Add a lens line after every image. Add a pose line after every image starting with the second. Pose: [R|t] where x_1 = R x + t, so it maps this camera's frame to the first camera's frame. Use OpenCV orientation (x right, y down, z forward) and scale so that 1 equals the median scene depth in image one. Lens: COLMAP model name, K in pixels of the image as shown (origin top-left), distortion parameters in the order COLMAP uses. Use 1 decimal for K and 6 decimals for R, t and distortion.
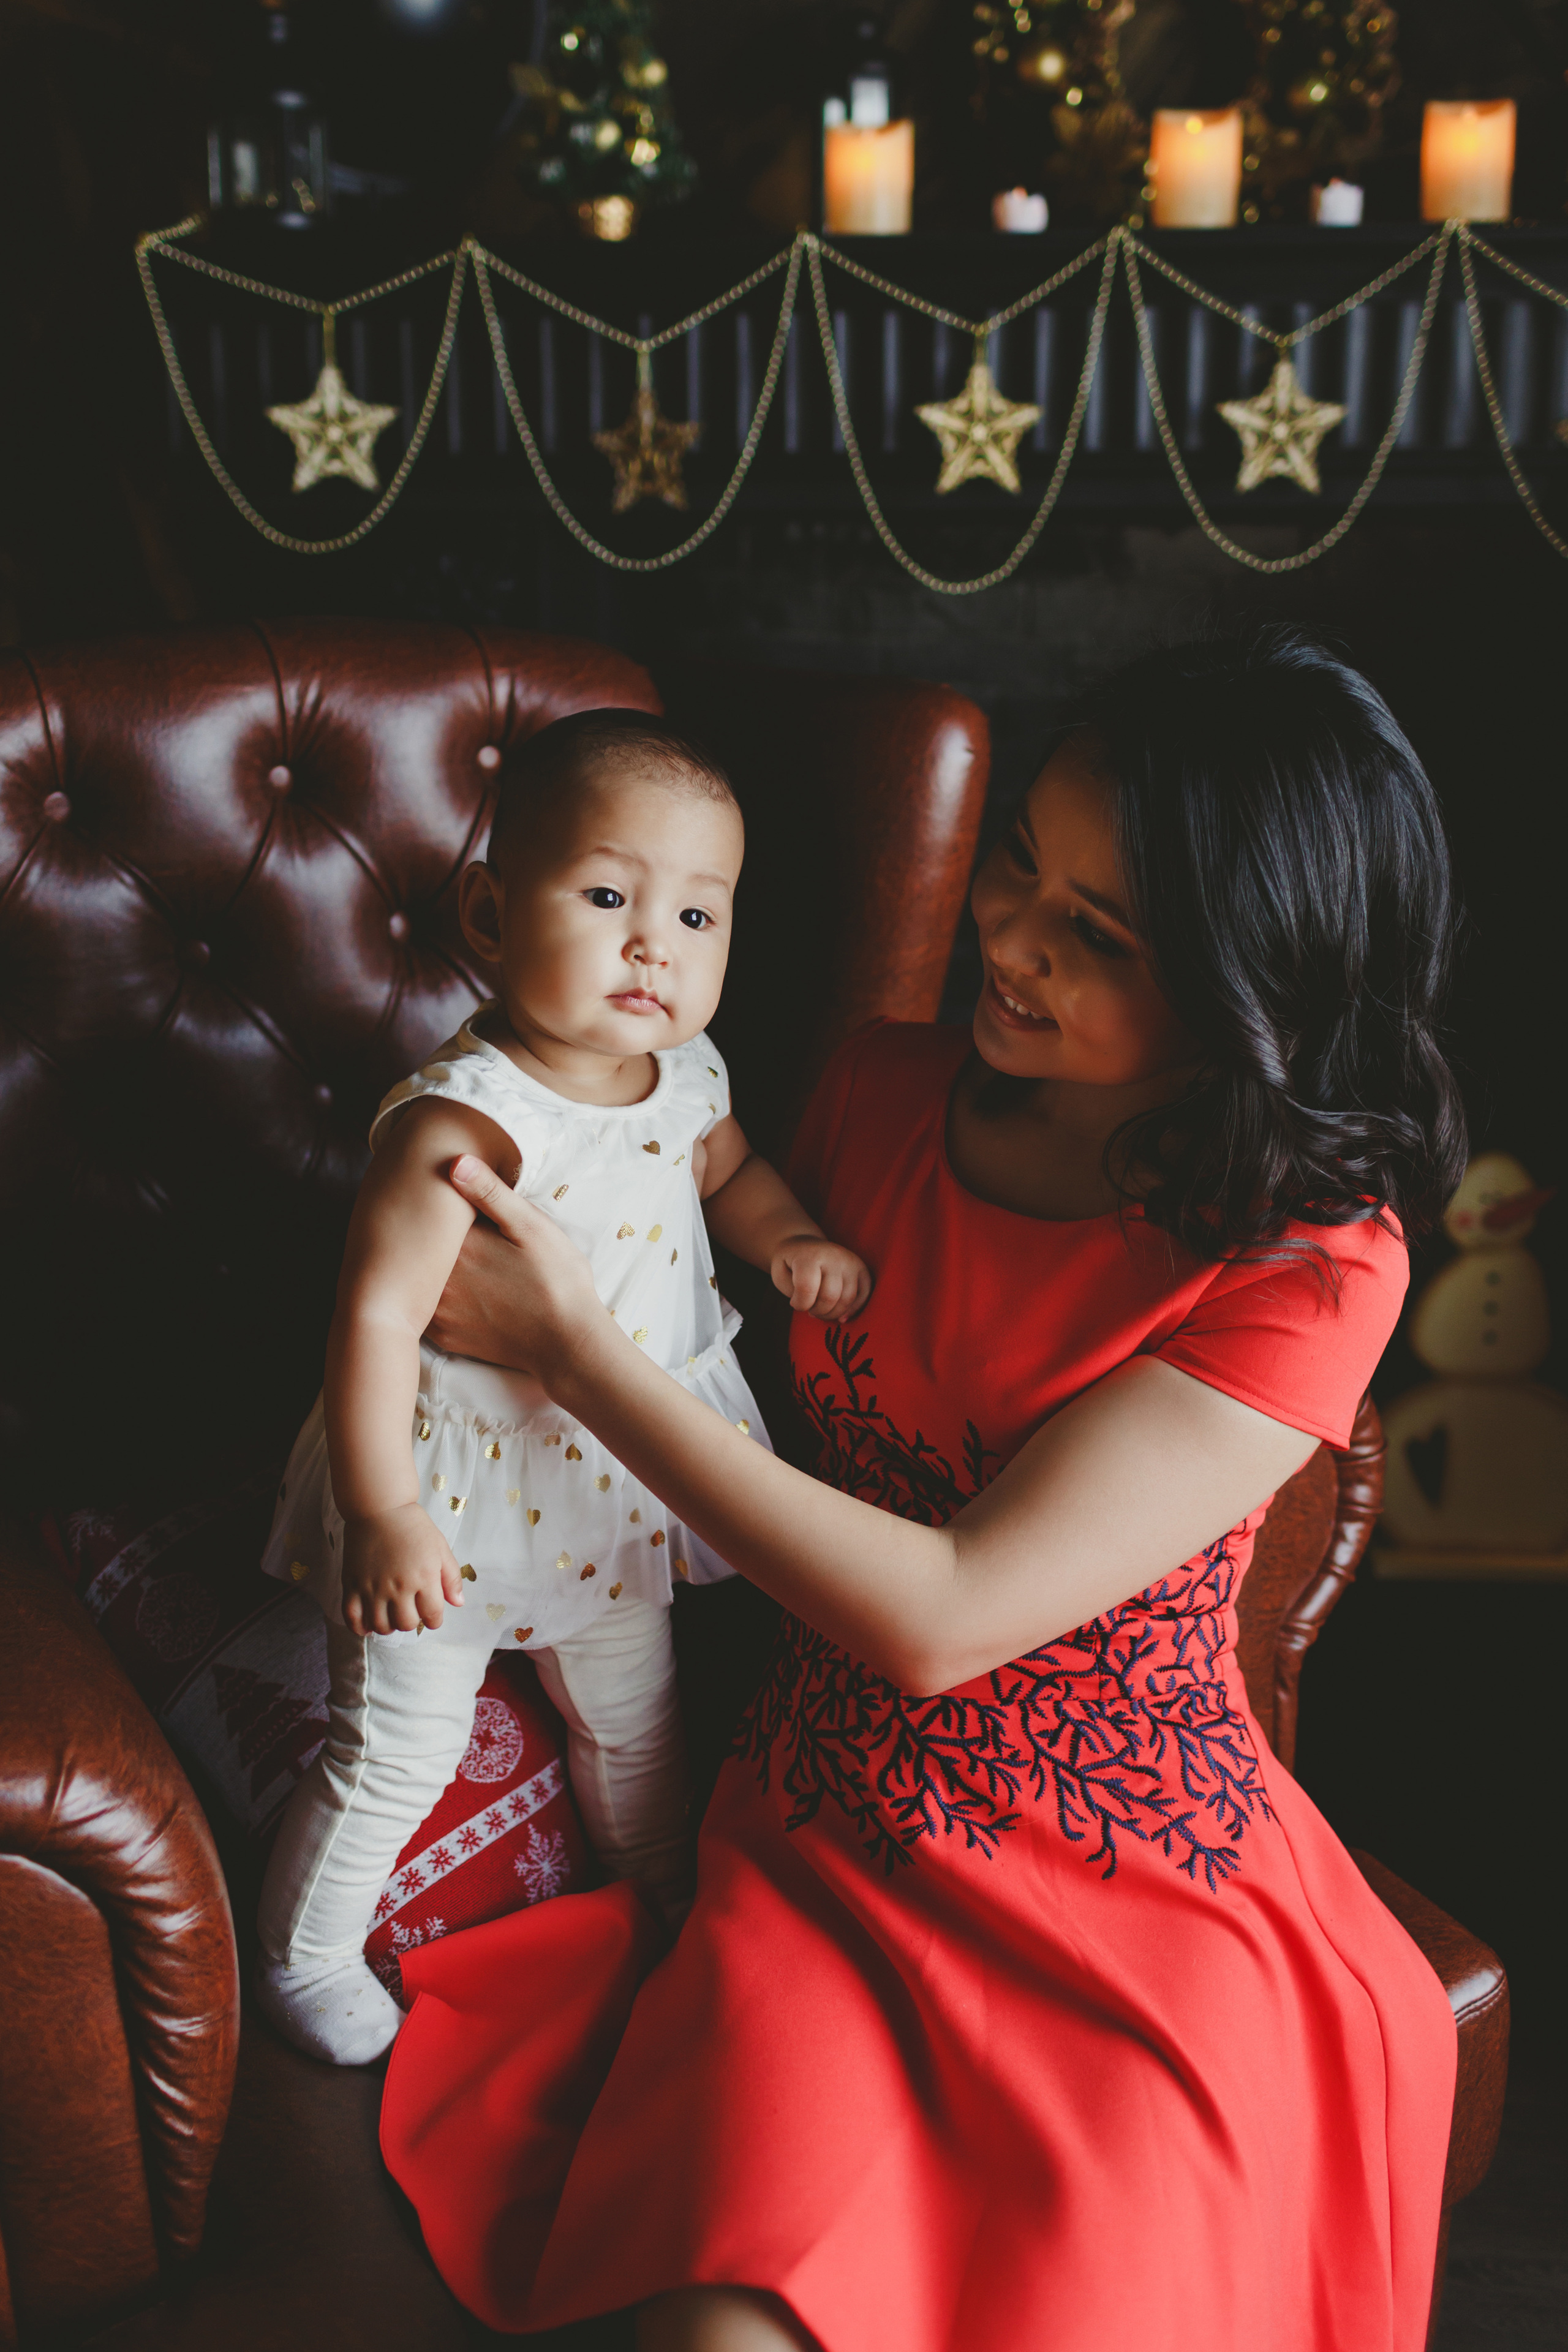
lens RADIAL K [[2428.2, 0, 790.5], [0, 2428.2, 1057.7], [0, 0, 1]] dist [0.005475, 0.005342]
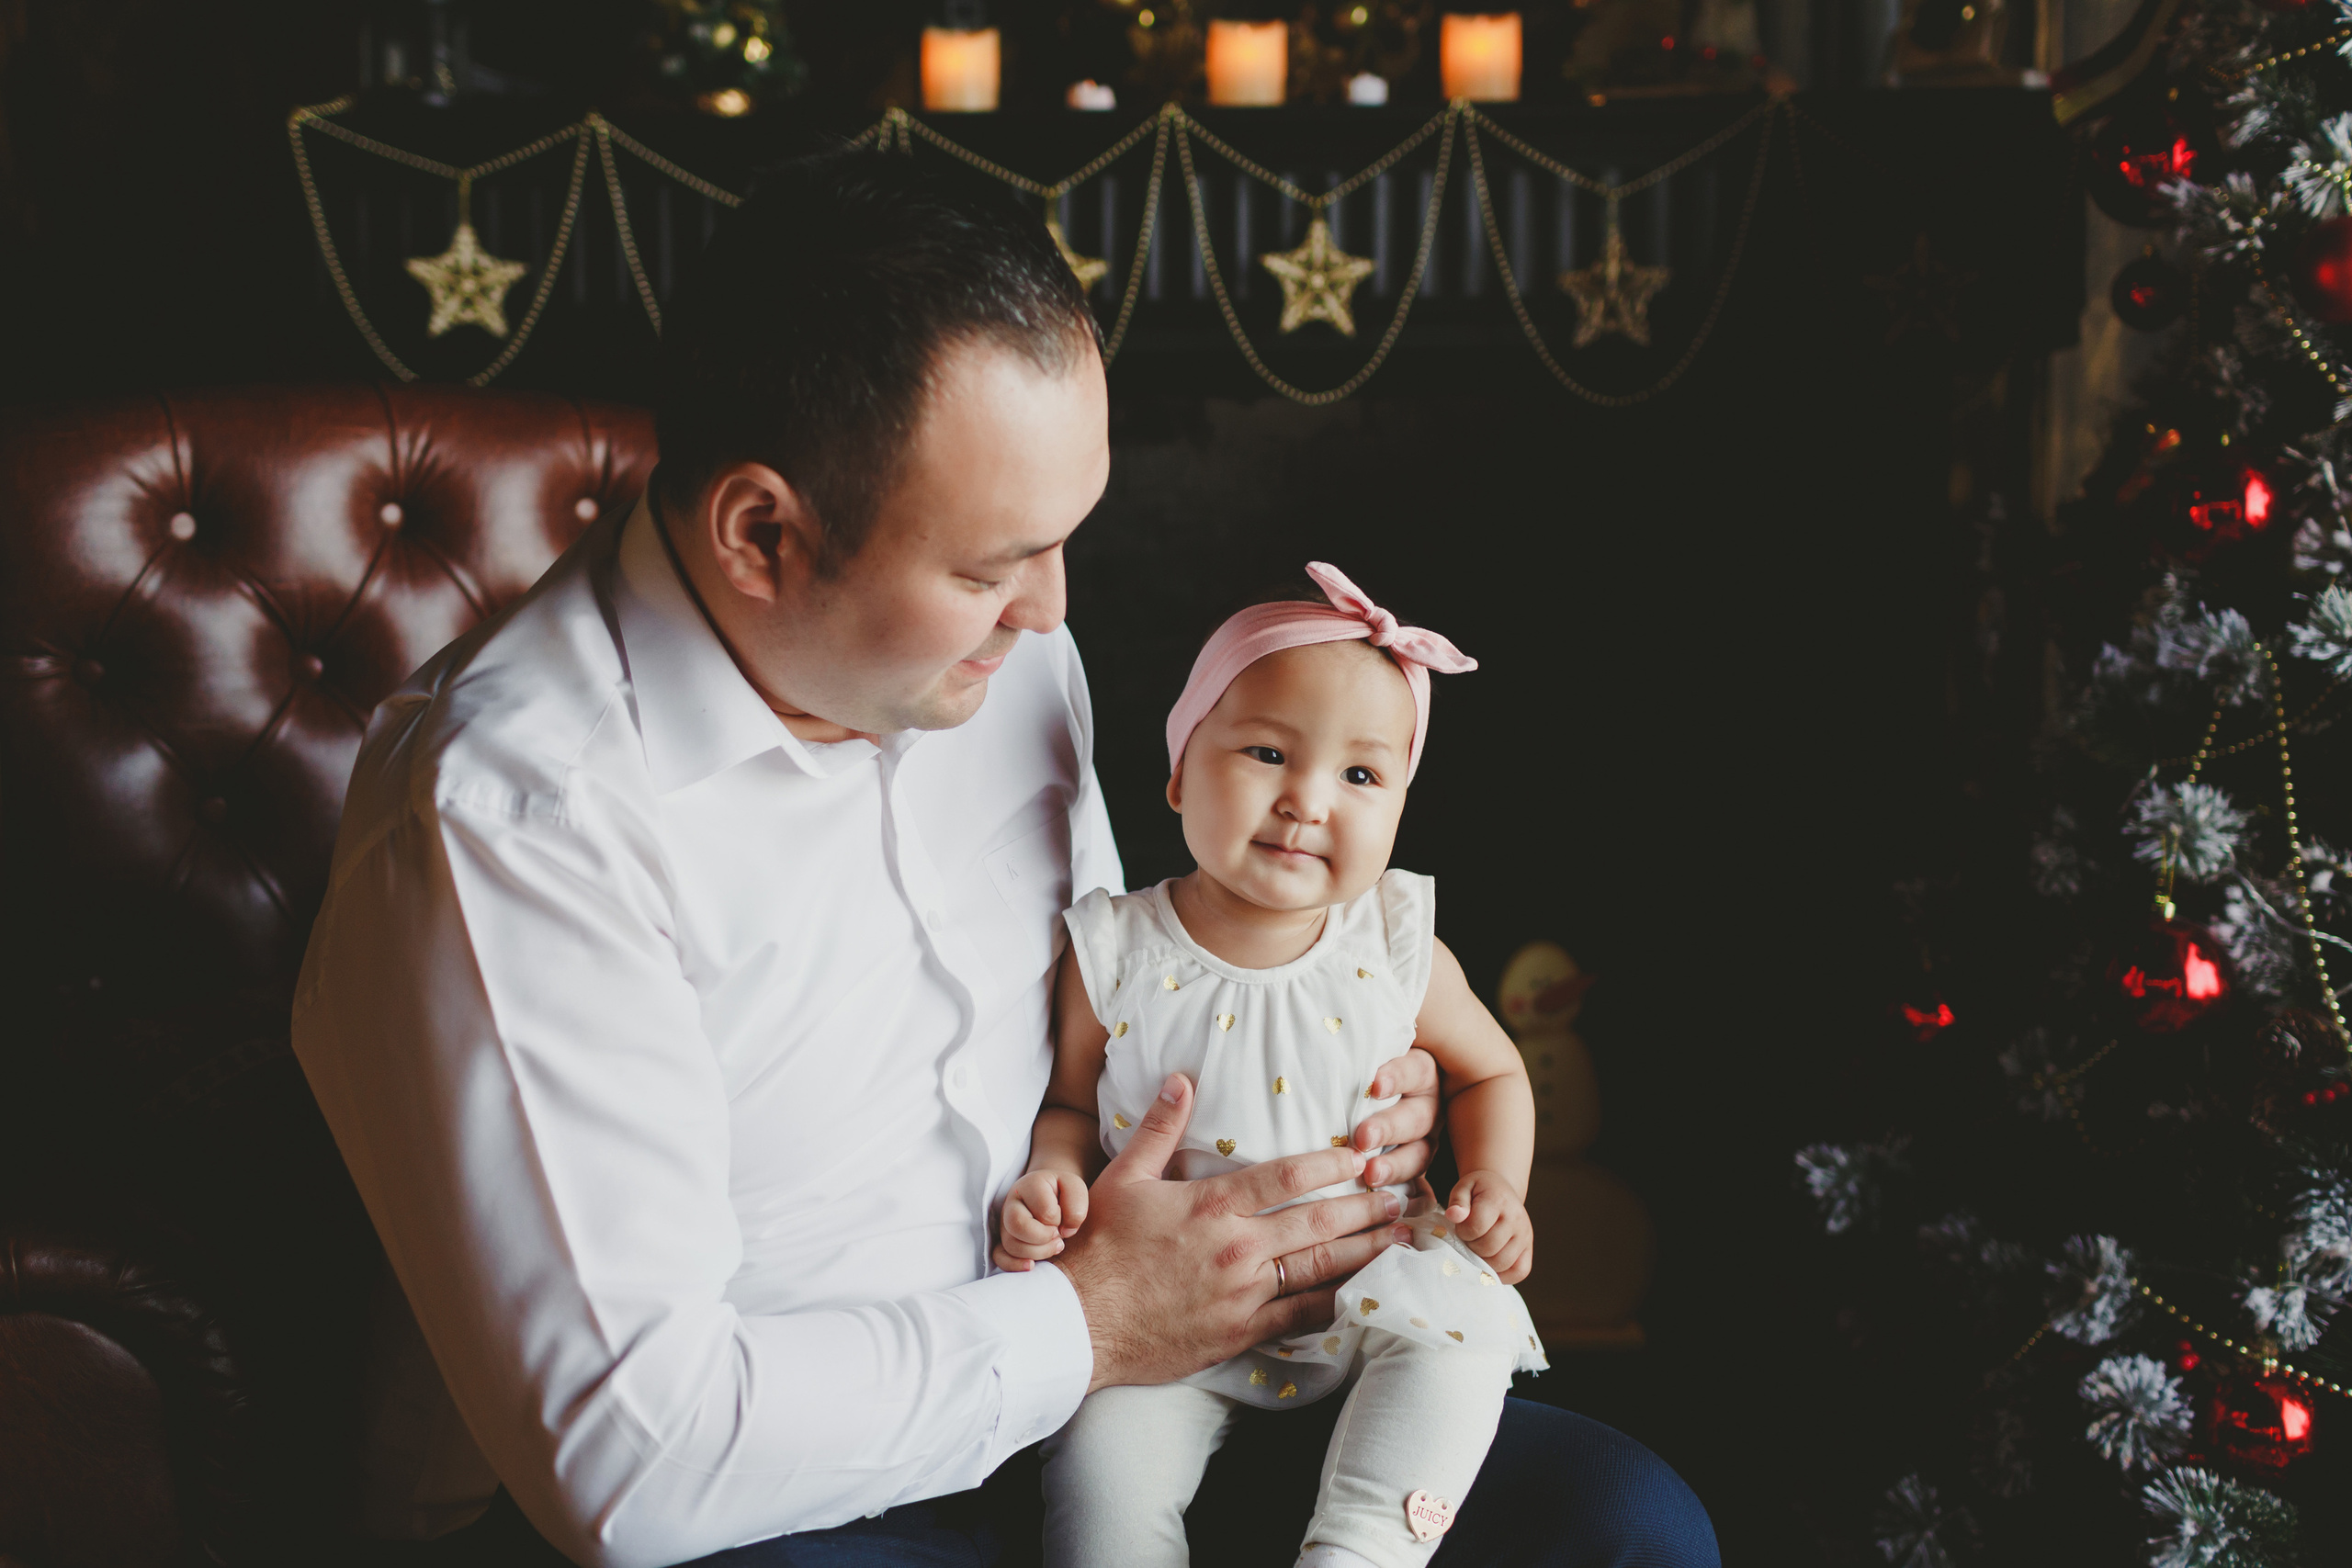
lens RADIAL K [[2470.2, 0, 1140.4], [0, 2470.2, 749.3], [0, 0, 1]] dist [0.003783, 0.004529]
pose [[0.998100, -0.003765, 0.061499, 0.047399], [0.012484, 0.989785, -0.142023, 0.116449], [-0.060336, 0.142521, 0.987951, -0.094115]]
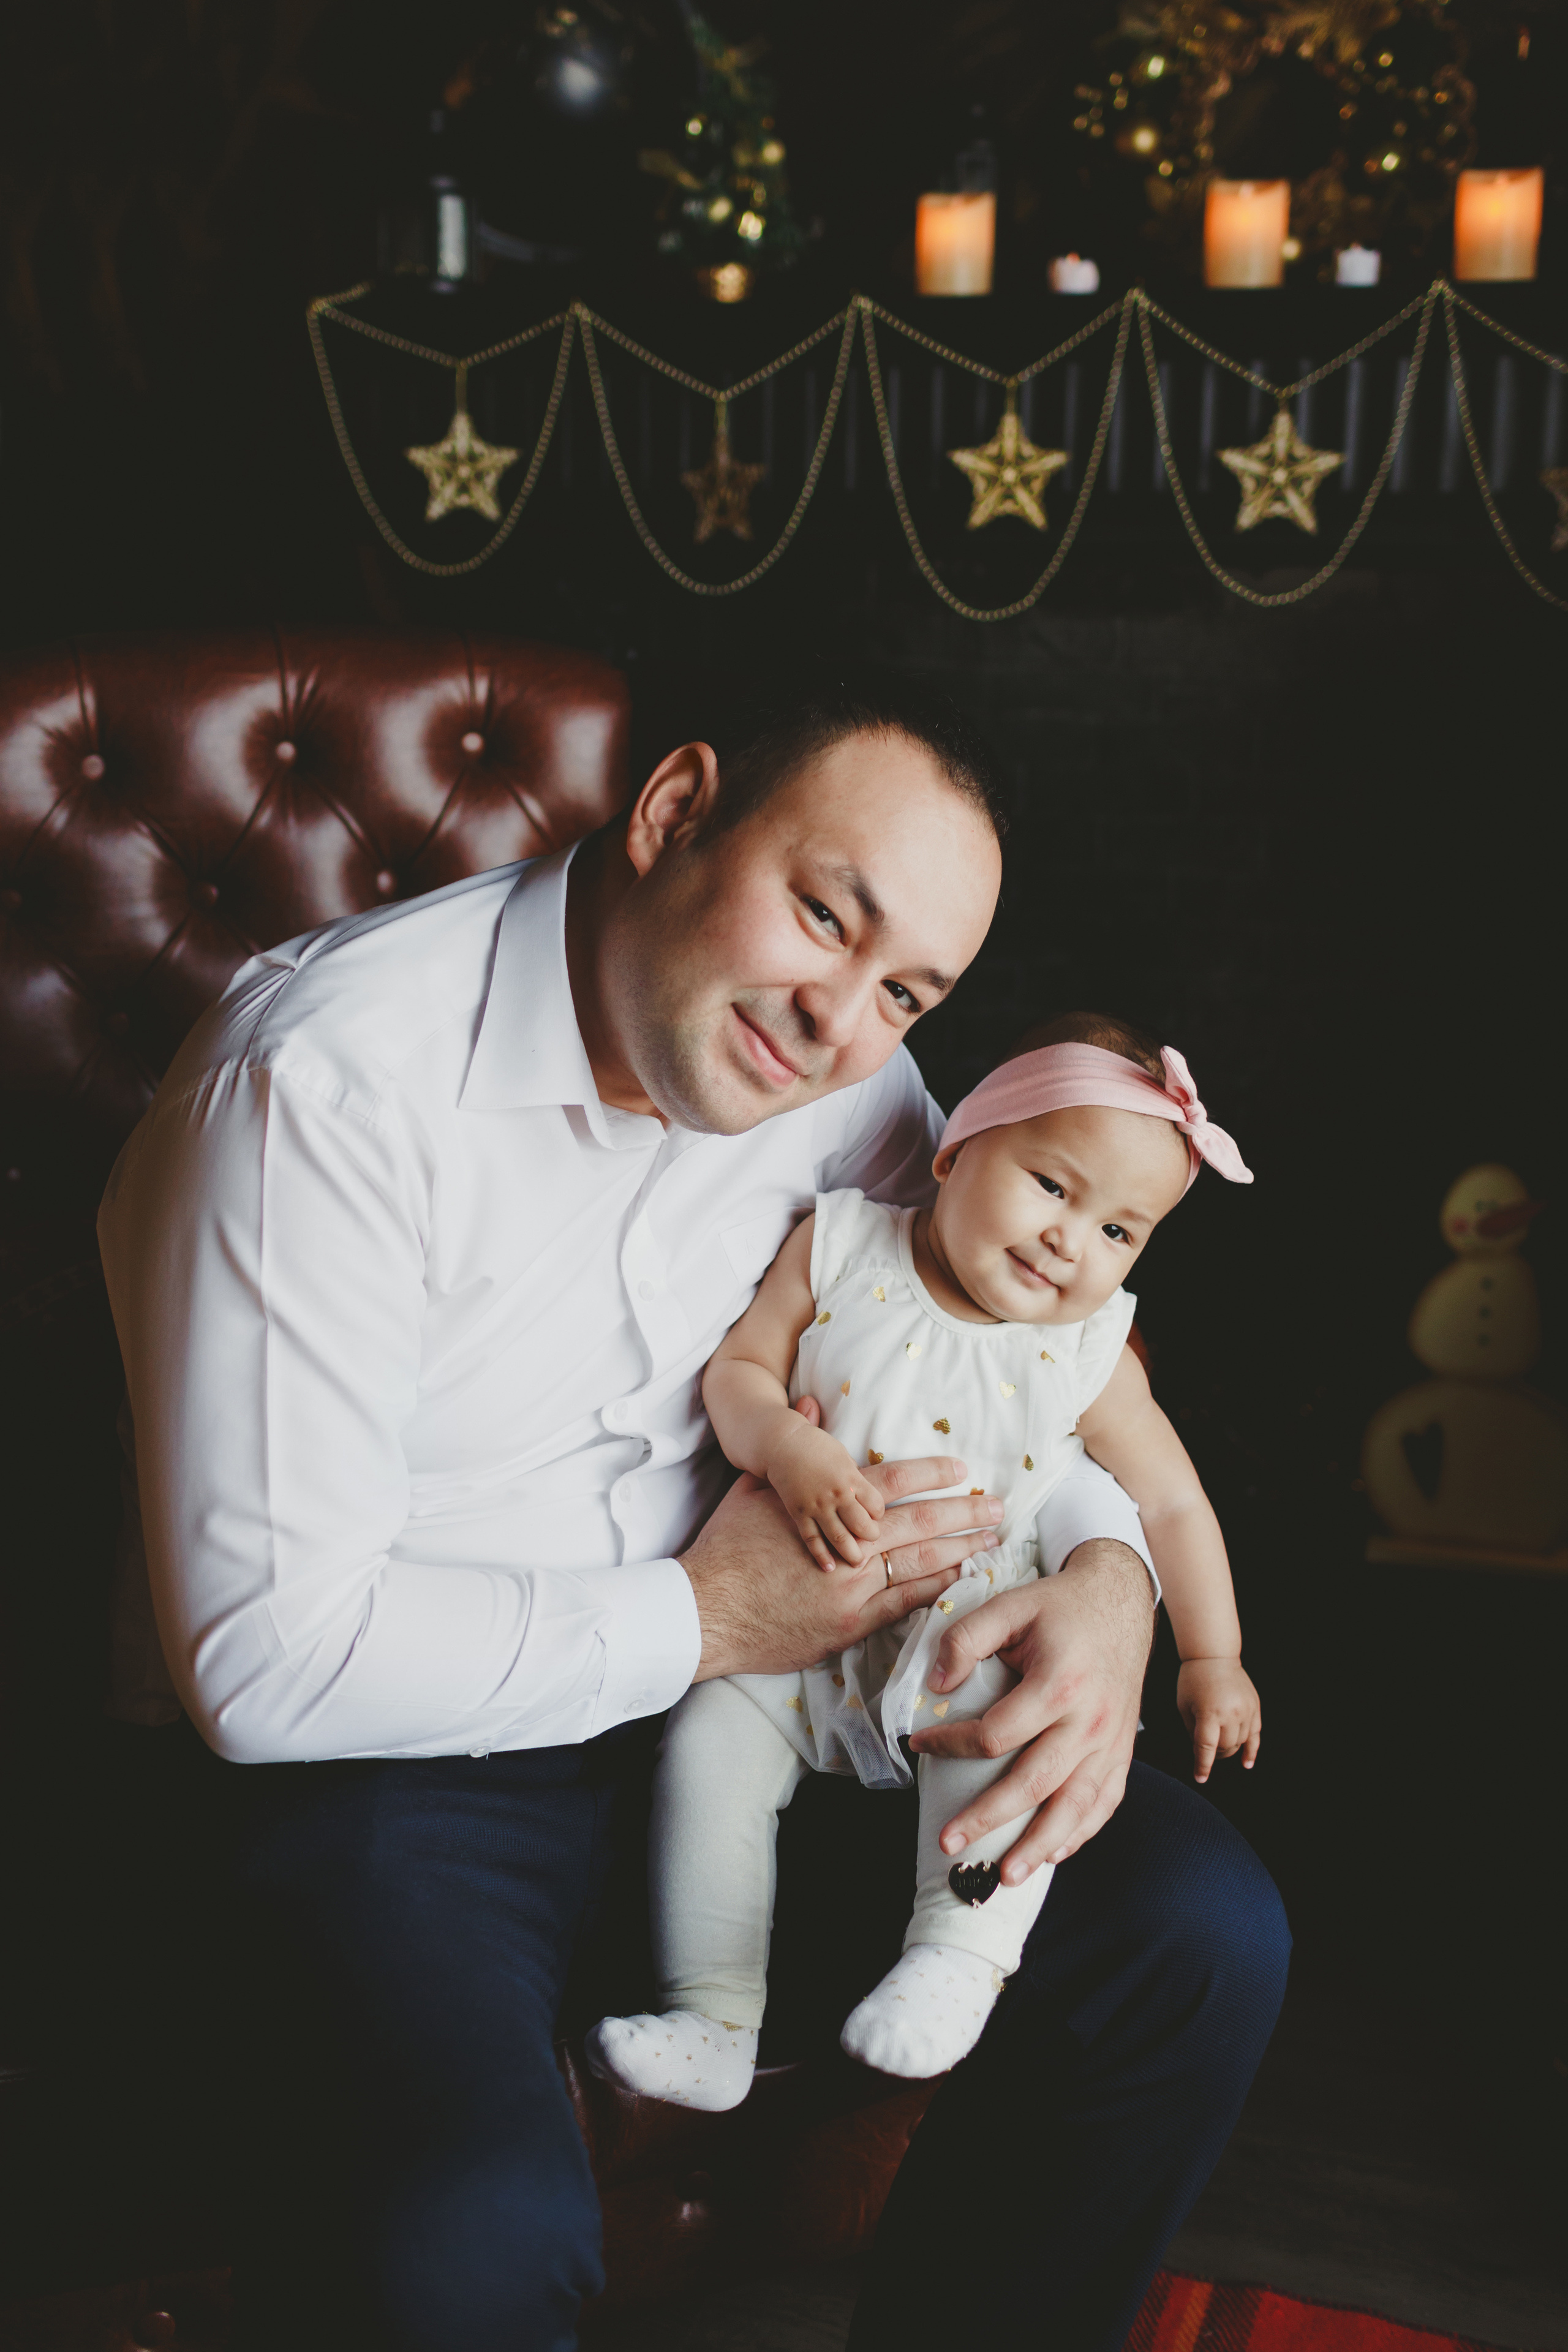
lens RADIAL K [[2467.1, 0, 783.6], [0, 2467.1, 1078.5], [0, 0, 1]] dist [0.006367, -0.010354]
pose [[0.980014, 0.055428, -0.191052, 0.205864], [-0.058265, 0.998258, -0.009260, 0.032558], [0.190206, 0.020206, 0.981536, -0.114092]]
